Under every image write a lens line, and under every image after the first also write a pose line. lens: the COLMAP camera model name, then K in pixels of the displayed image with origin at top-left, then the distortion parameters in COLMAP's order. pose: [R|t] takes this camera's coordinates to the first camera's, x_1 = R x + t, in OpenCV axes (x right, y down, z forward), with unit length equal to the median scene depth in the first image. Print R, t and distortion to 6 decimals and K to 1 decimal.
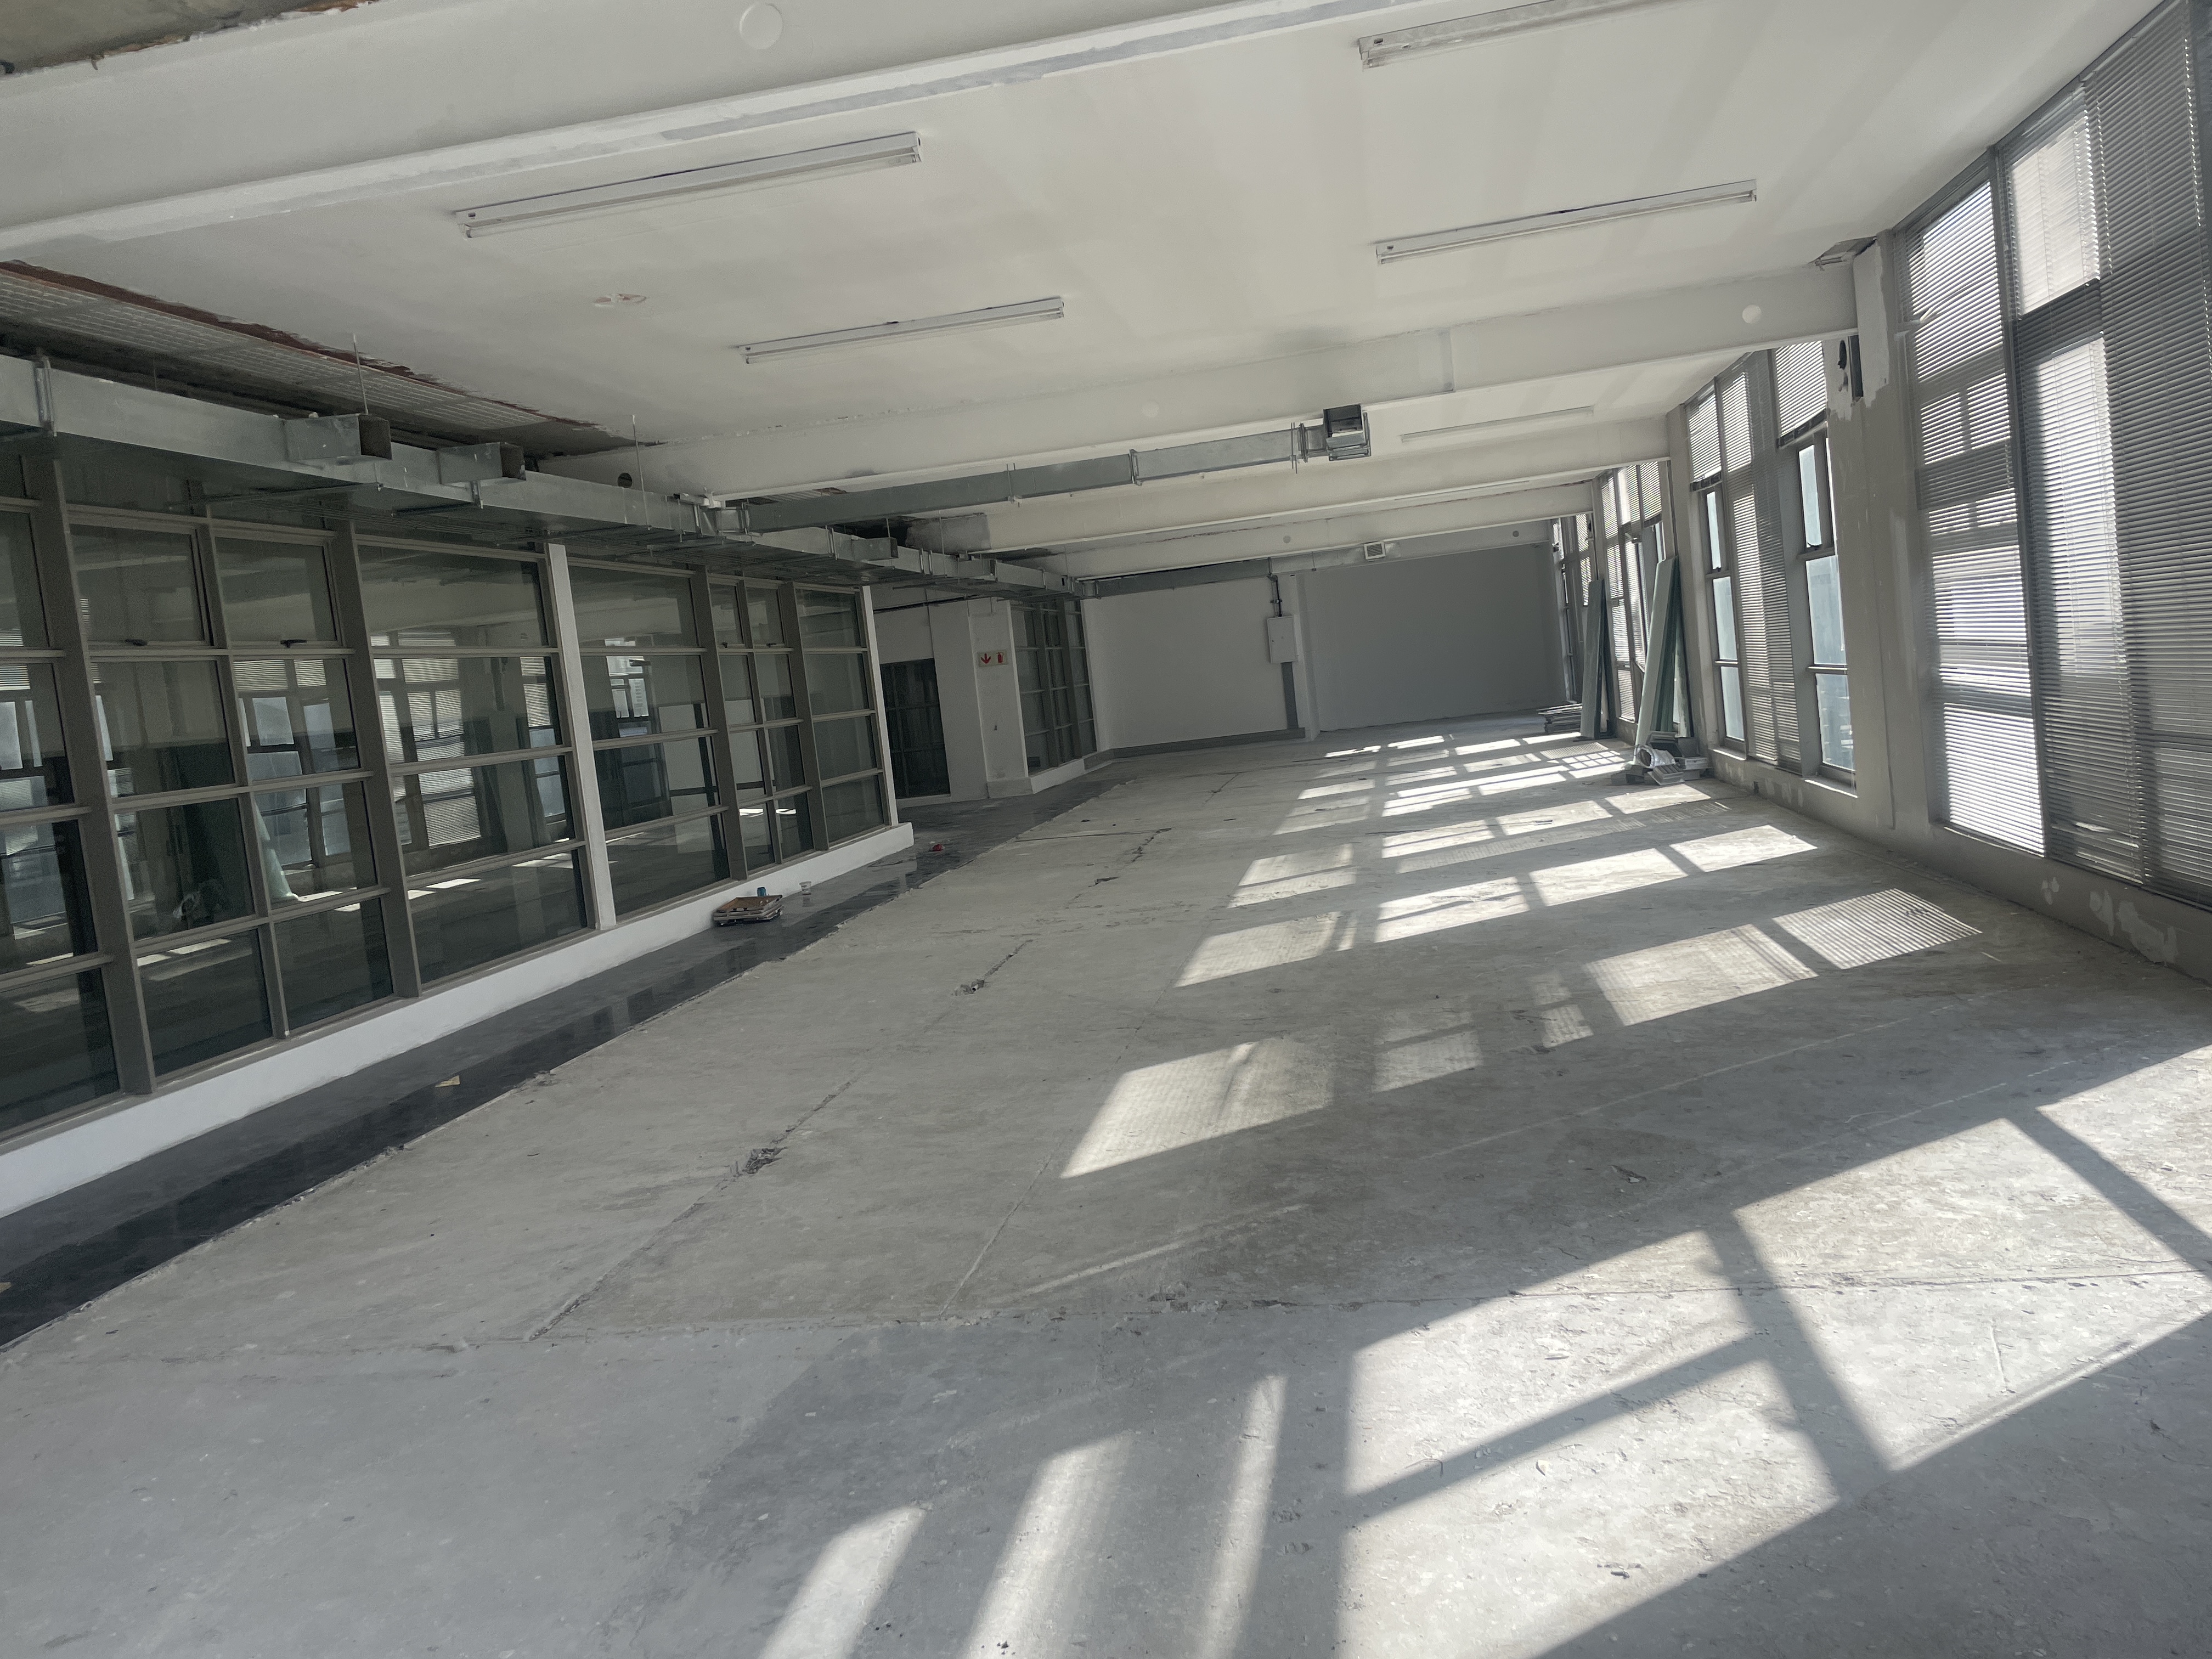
lens RADIAL K [[1665.4, 0, 1106.6], [0, 1665.4, 819.1], [0, 0, 1]] dist [0.074763, -0.049311]
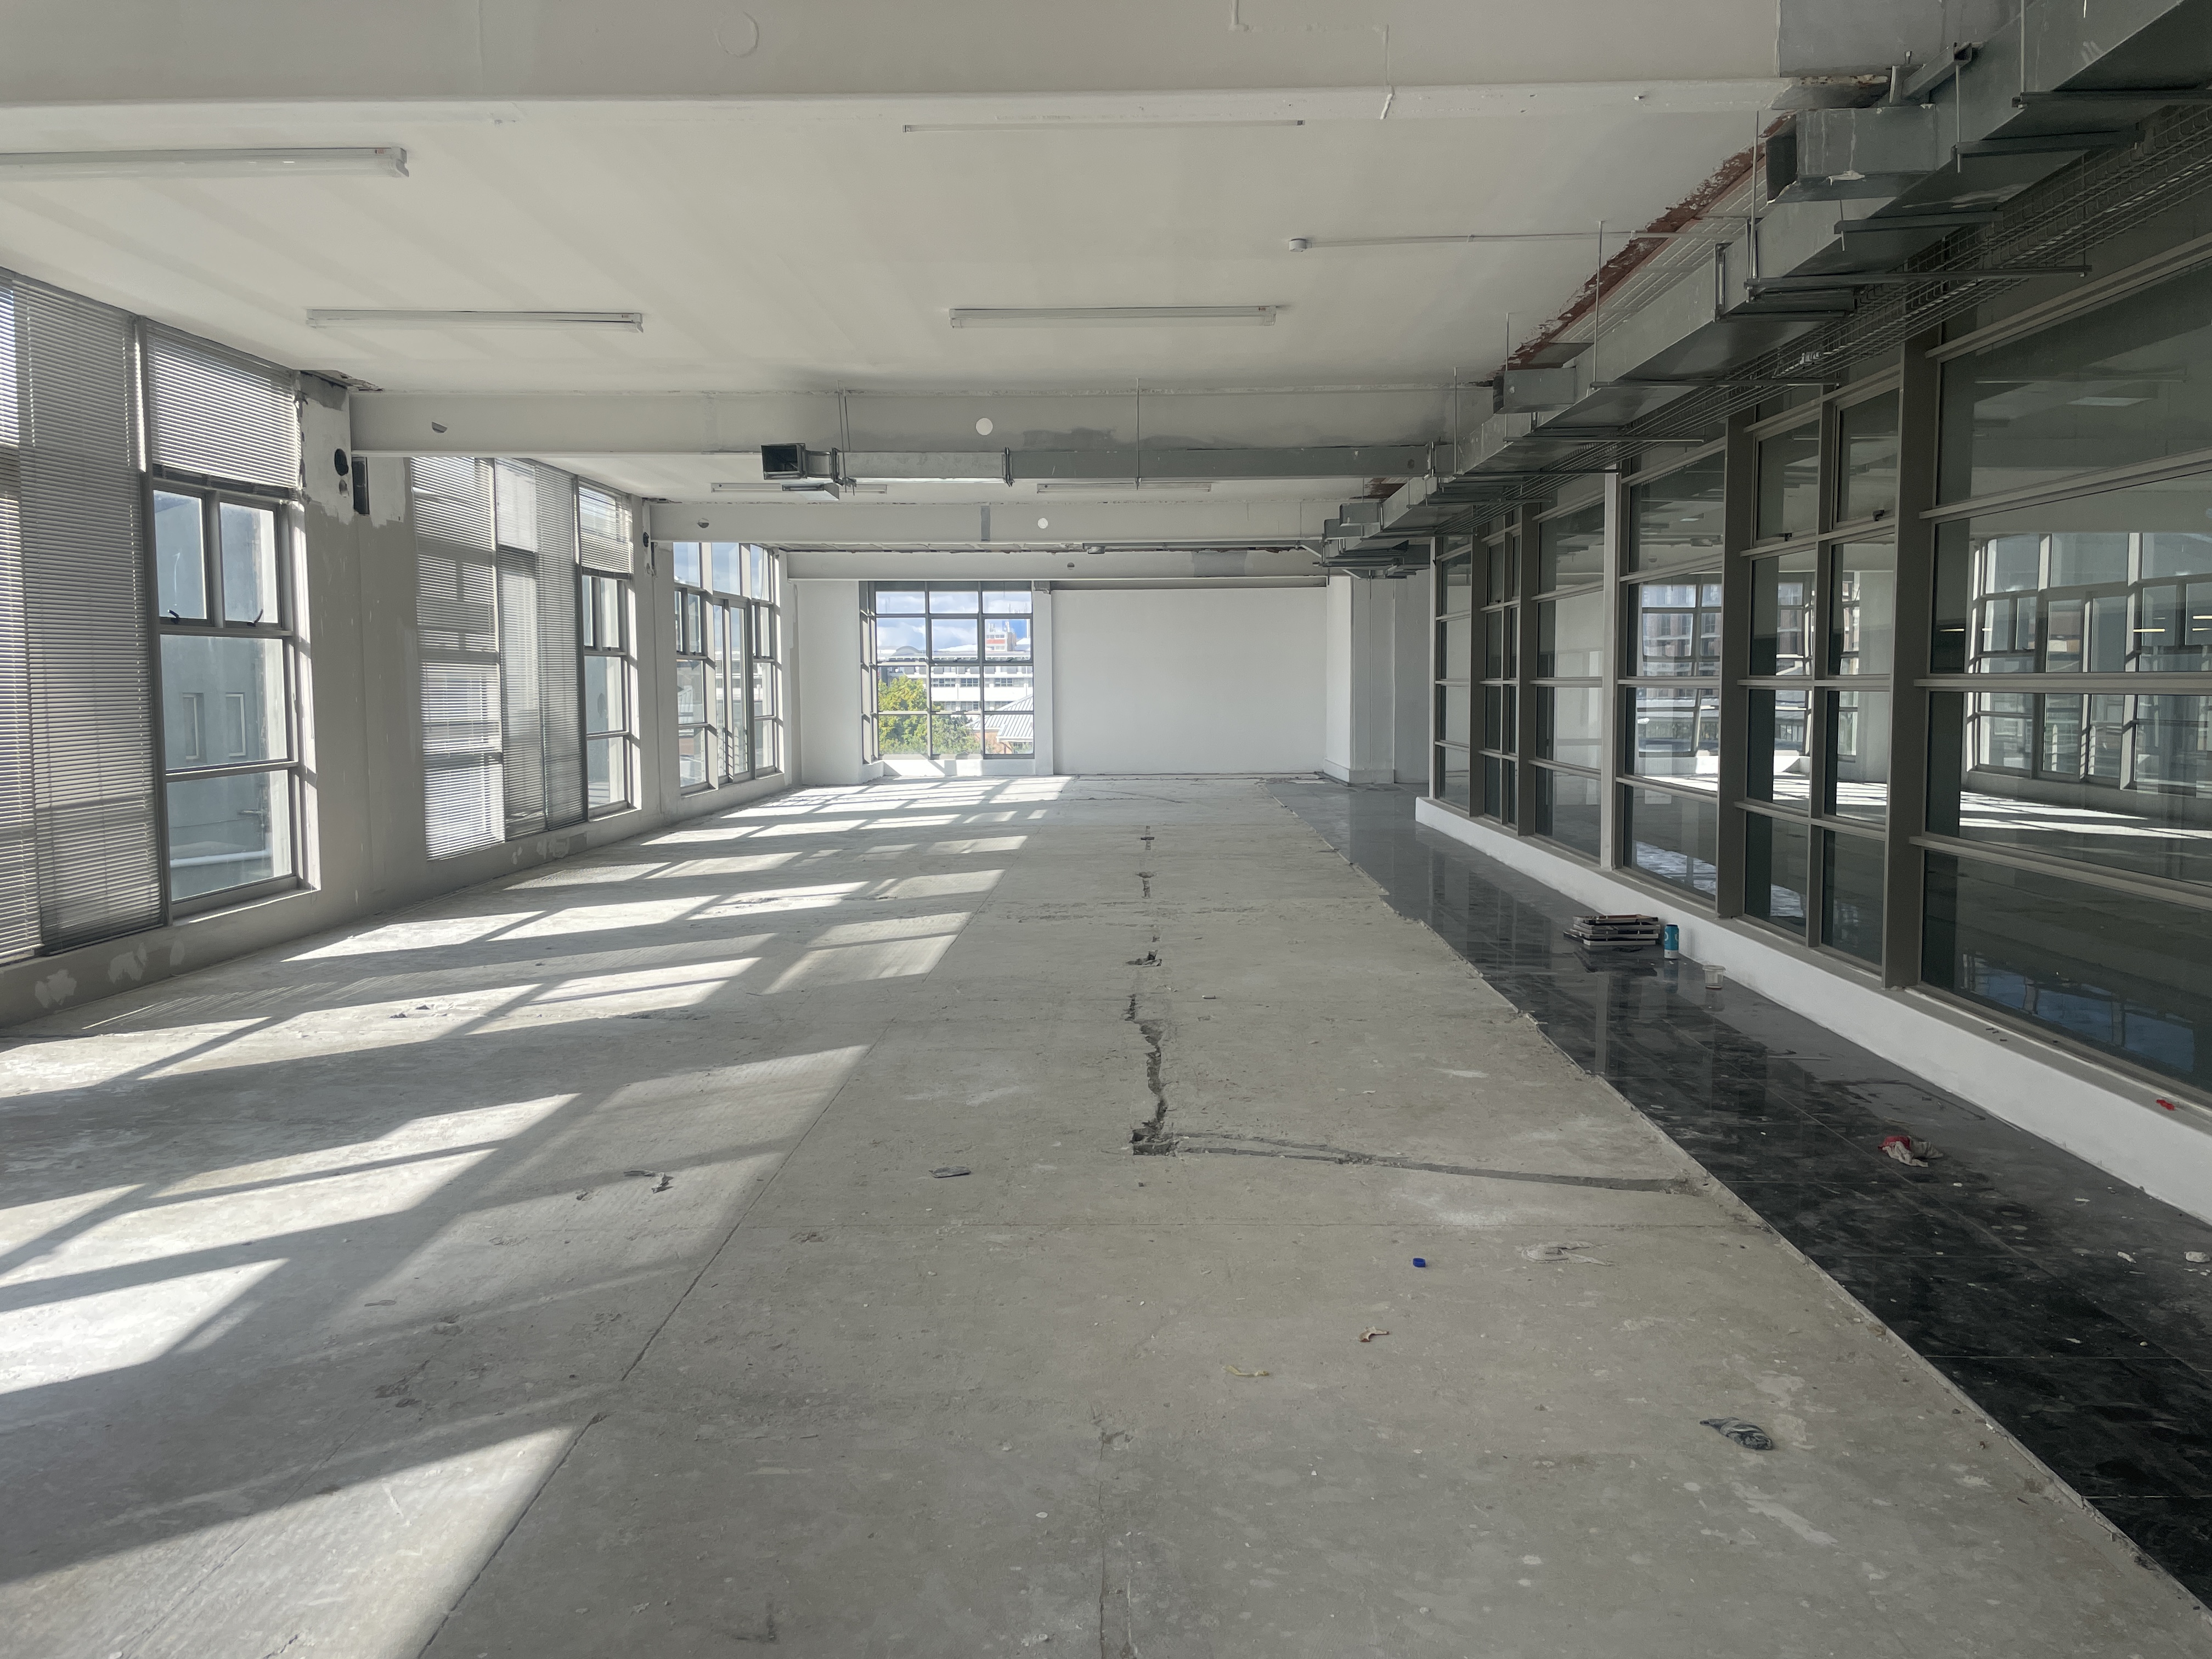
lens RADIAL K [[1665.4, 0, 1113.7], [0, 1665.4, 823.5], [0, 0, 1]] dist [0.074763, -0.049311]
pose [[-0.979096, 0.130196, -0.156270, 0.169282], [0.102328, 0.979280, 0.174758, -0.212919], [0.175785, 0.155114, -0.972131, 2.509073]]
